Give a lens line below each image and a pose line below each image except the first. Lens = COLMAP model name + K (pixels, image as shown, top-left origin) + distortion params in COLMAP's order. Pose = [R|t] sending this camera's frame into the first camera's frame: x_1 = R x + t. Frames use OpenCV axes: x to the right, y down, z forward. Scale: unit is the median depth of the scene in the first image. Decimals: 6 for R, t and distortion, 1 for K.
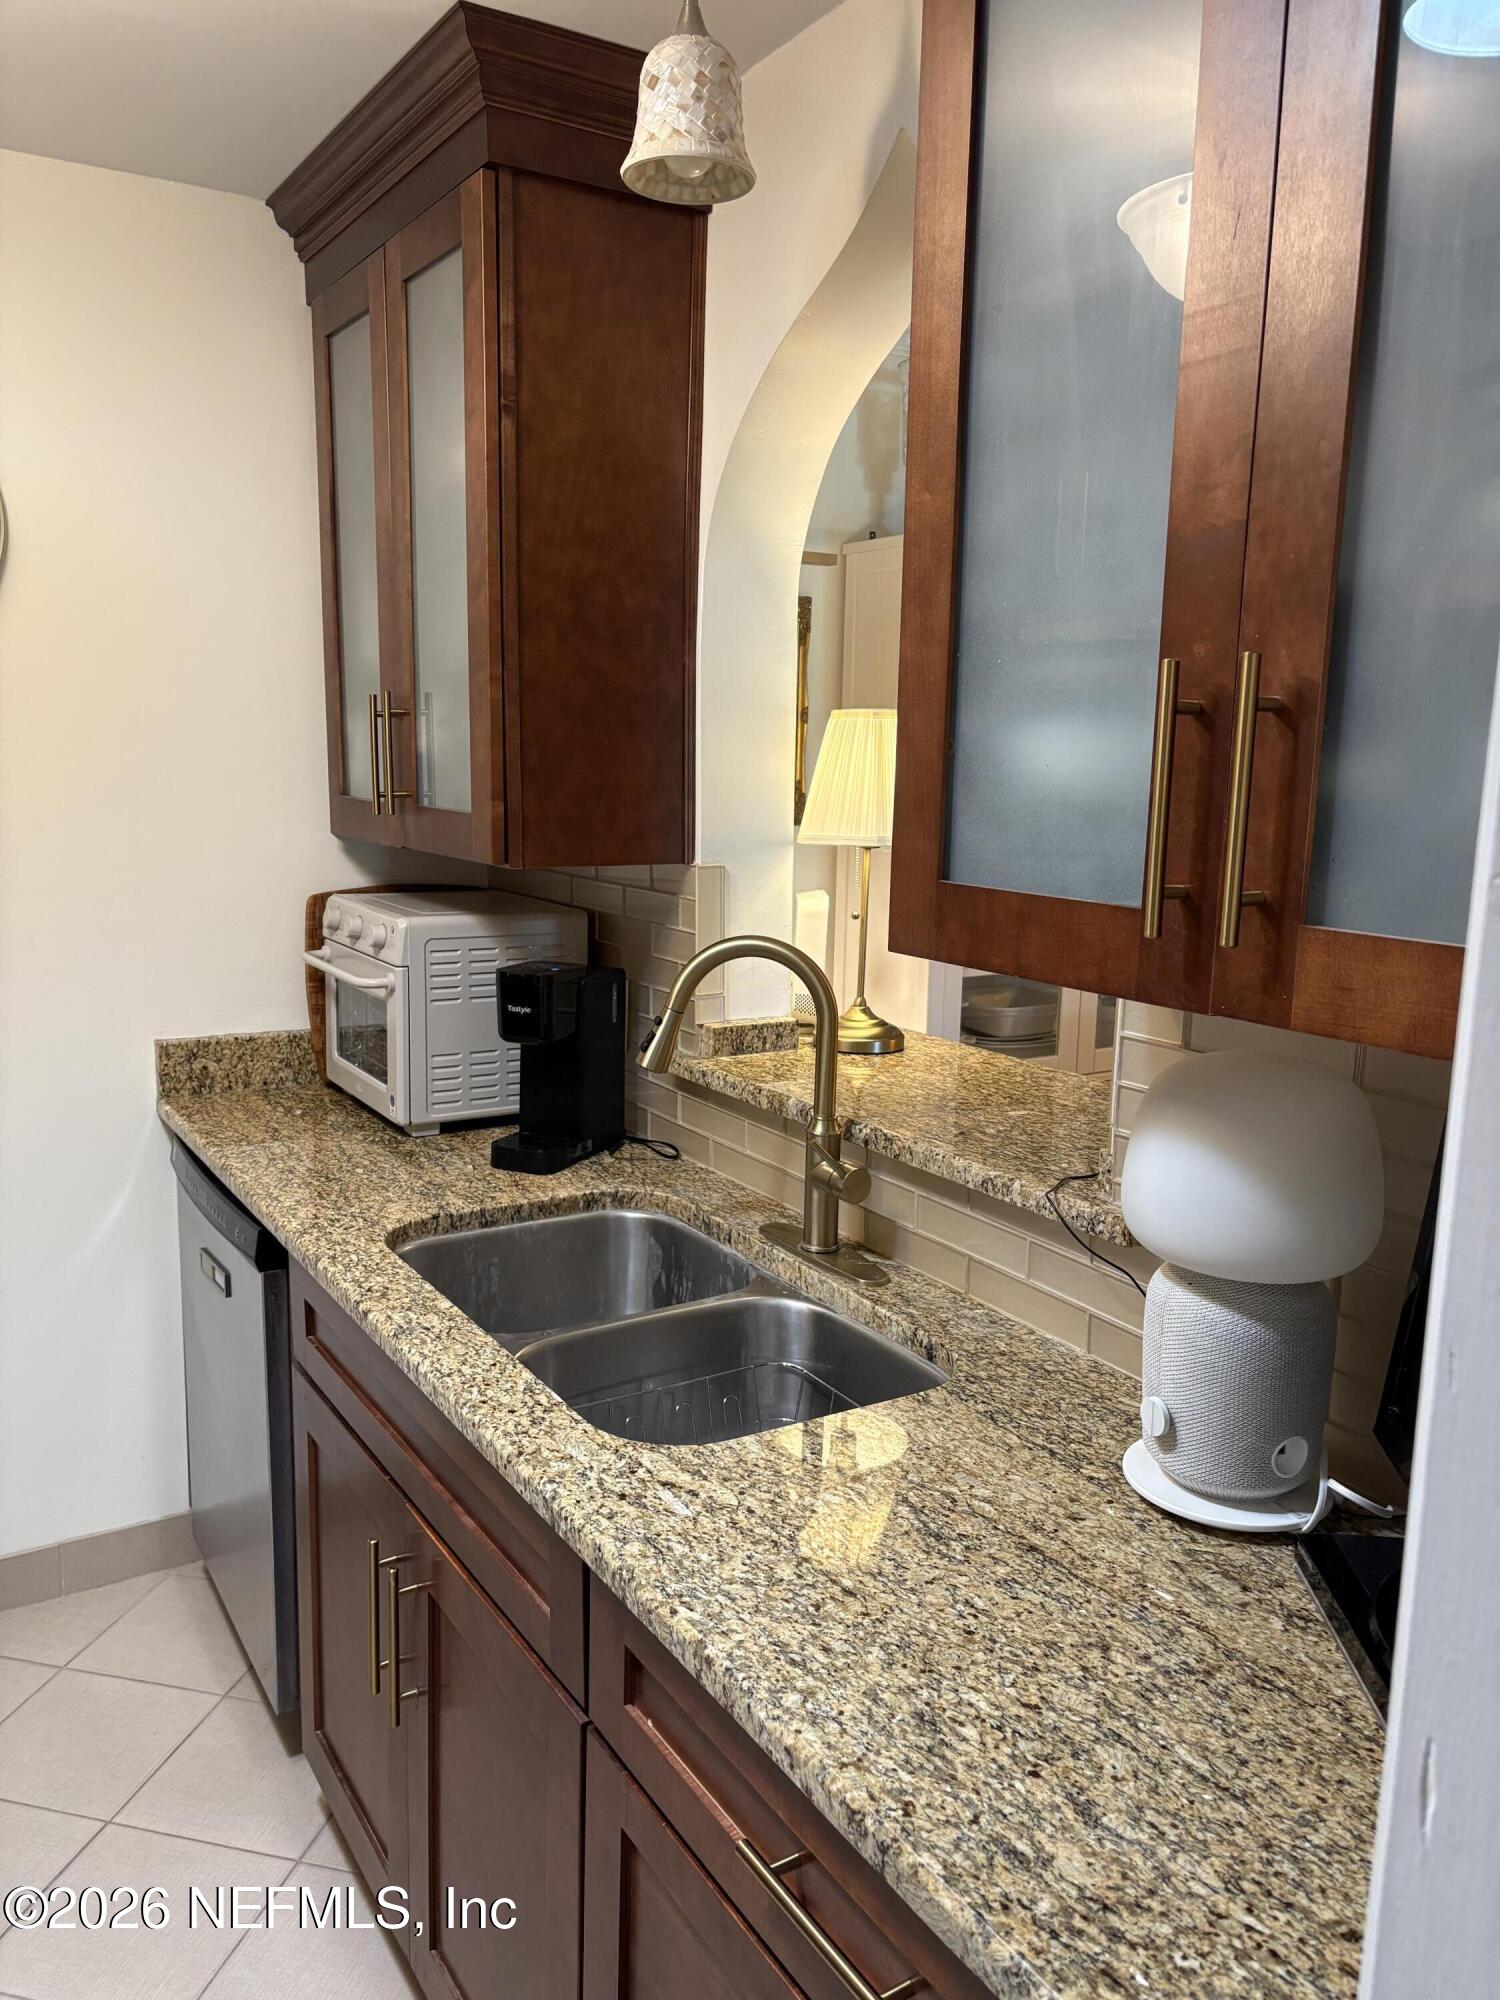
lens RADIAL K [[1478.4, 0, 751.2], [0, 1478.4, 1010.7], [0, 0, 1]] dist [0.036421, -0.065665]
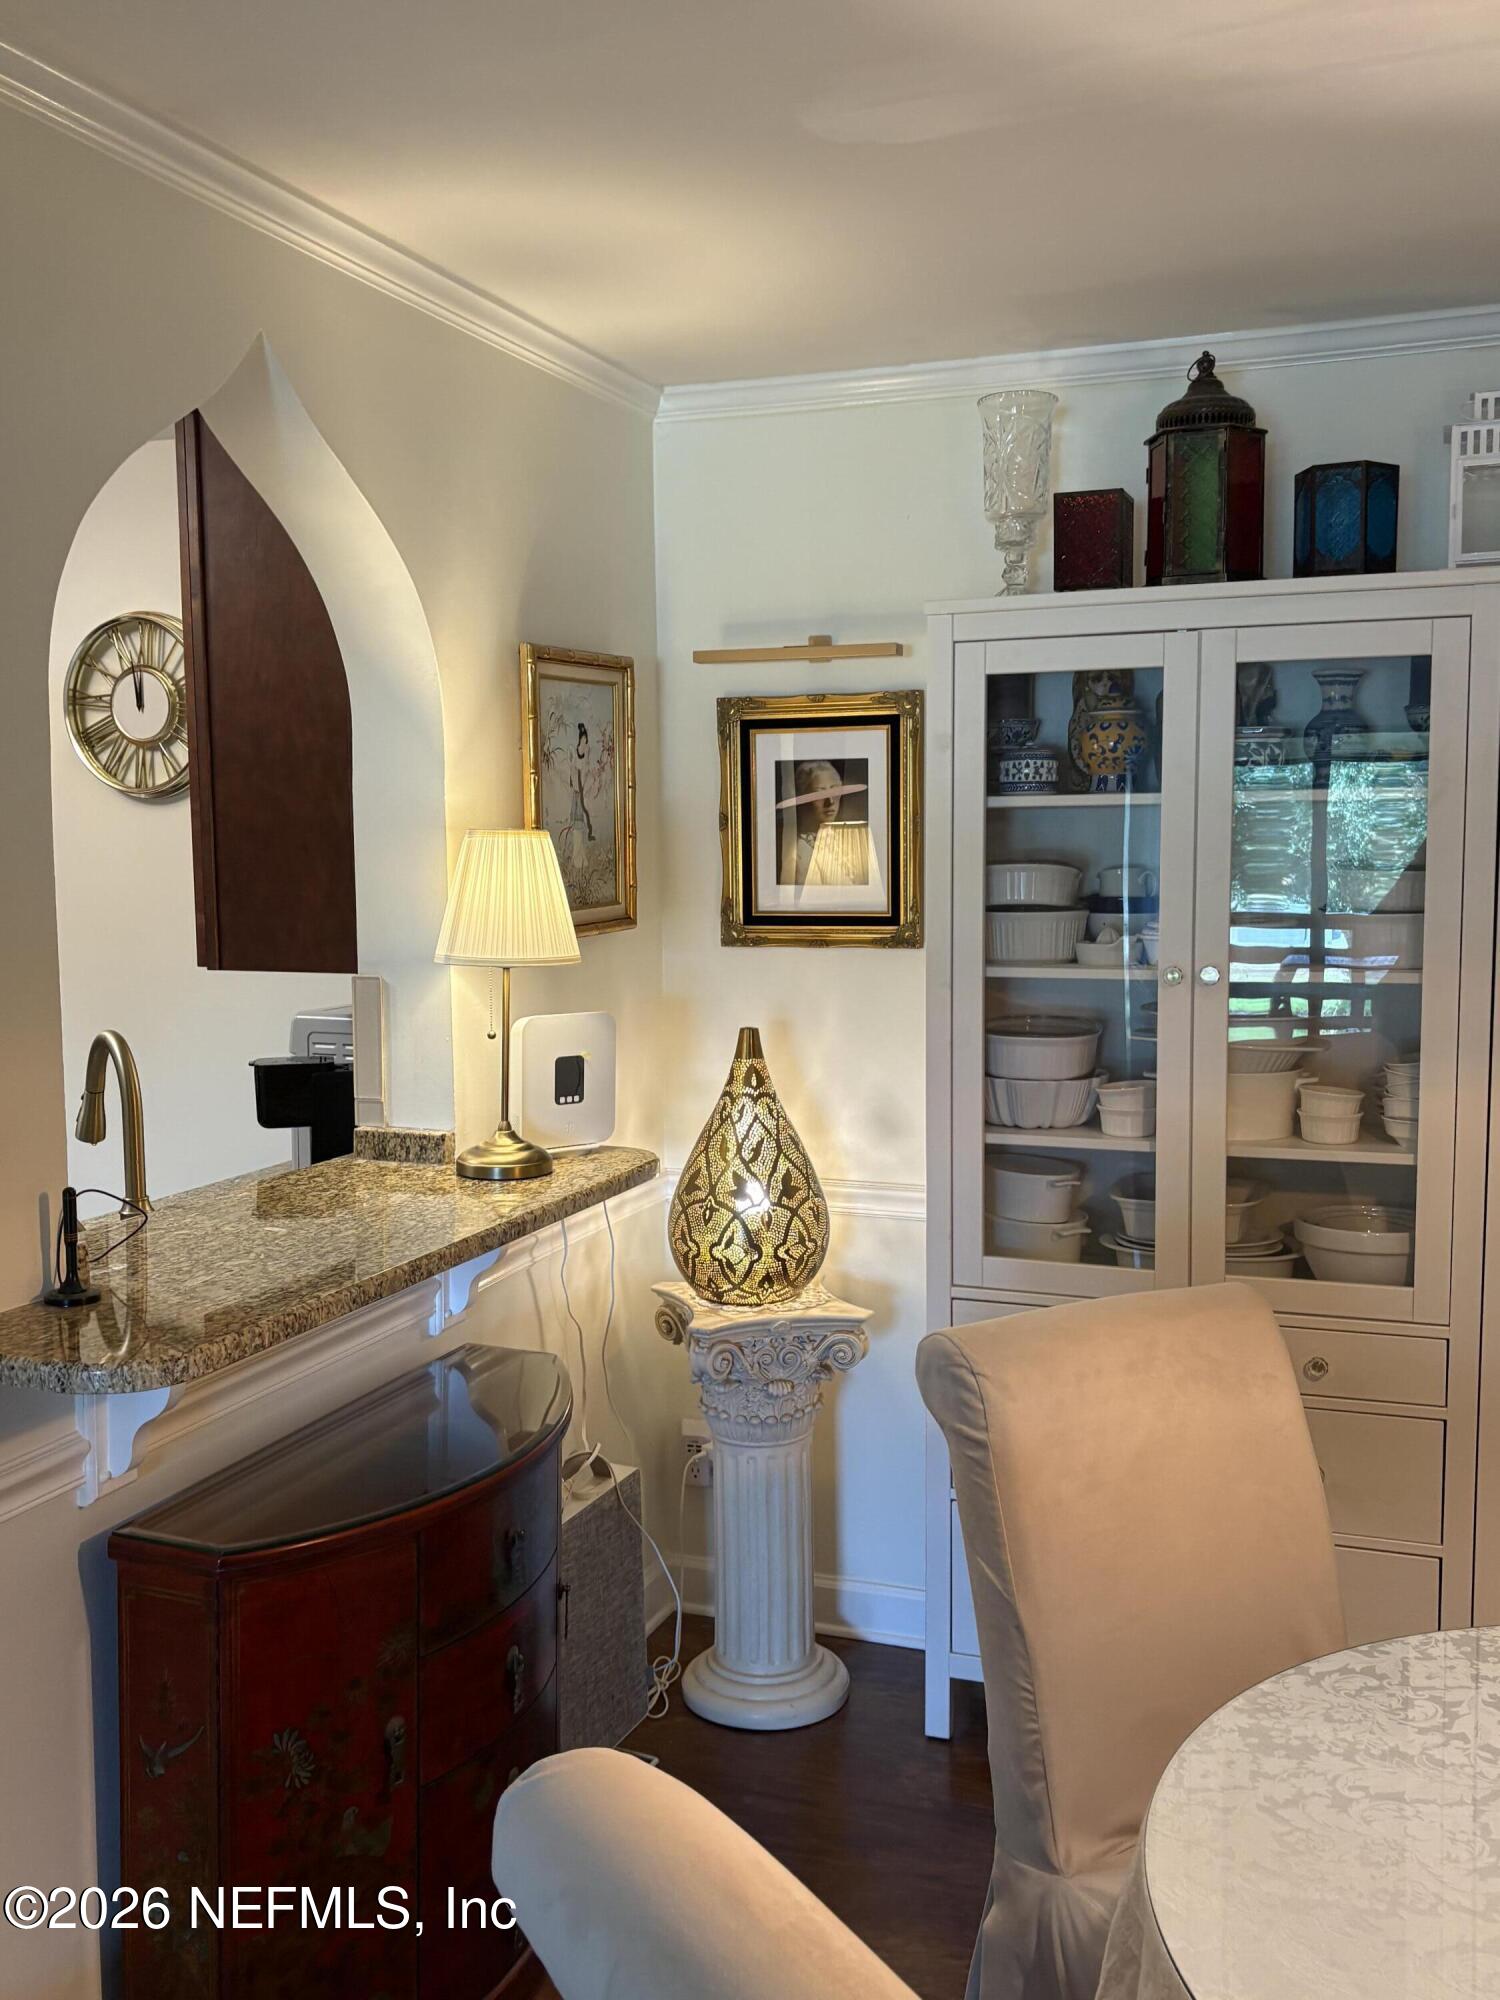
lens RADIAL K [[1814.9, 0, 752.0], [0, 1814.9, 1042.9], [0, 0, 1]] dist [0.213407, -0.767913]
pose [[0.590752, 0.063728, -0.804333, 1.341461], [-0.116523, 0.993164, -0.006893, -0.083738], [0.798395, 0.097795, 0.594139, 0.510056]]
